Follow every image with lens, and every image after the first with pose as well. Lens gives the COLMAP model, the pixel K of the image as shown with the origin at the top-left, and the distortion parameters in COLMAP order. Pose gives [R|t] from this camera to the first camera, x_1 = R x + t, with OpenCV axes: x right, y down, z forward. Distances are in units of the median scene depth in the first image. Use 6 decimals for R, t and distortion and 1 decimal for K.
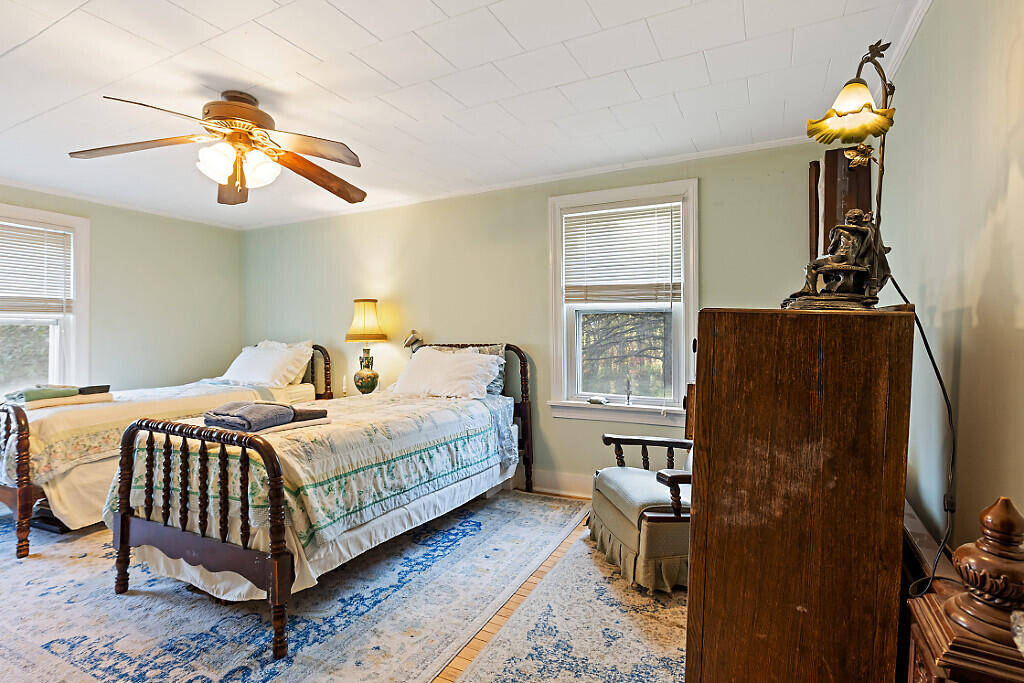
lens RADIAL K [[486.6, 0, 516.3], [0, 486.6, 345.0], [0, 0, 1]] dist [0.002932, 0.000101]
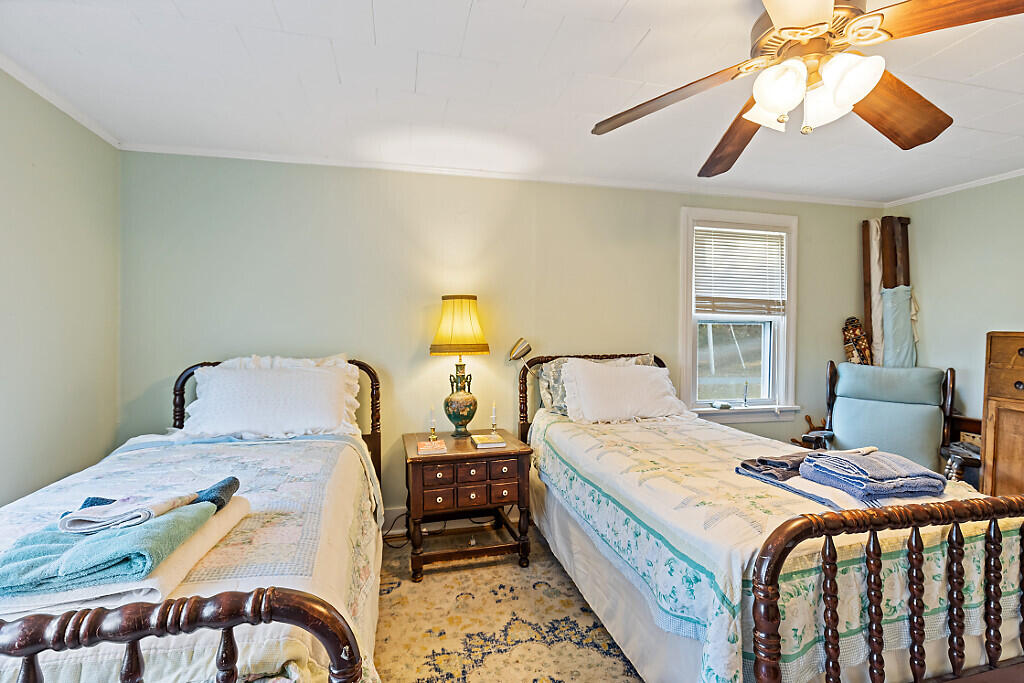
lens RADIAL K [[461.9, 0, 508.2], [0, 461.9, 339.5], [0, 0, 1]] dist [0.003928, -0.002726]
pose [[0.766132, -0.002835, 0.642677, -0.821092], [0.014728, 0.999805, -0.013147, -0.022645], [-0.642514, 0.019538, 0.766024, 0.506826]]
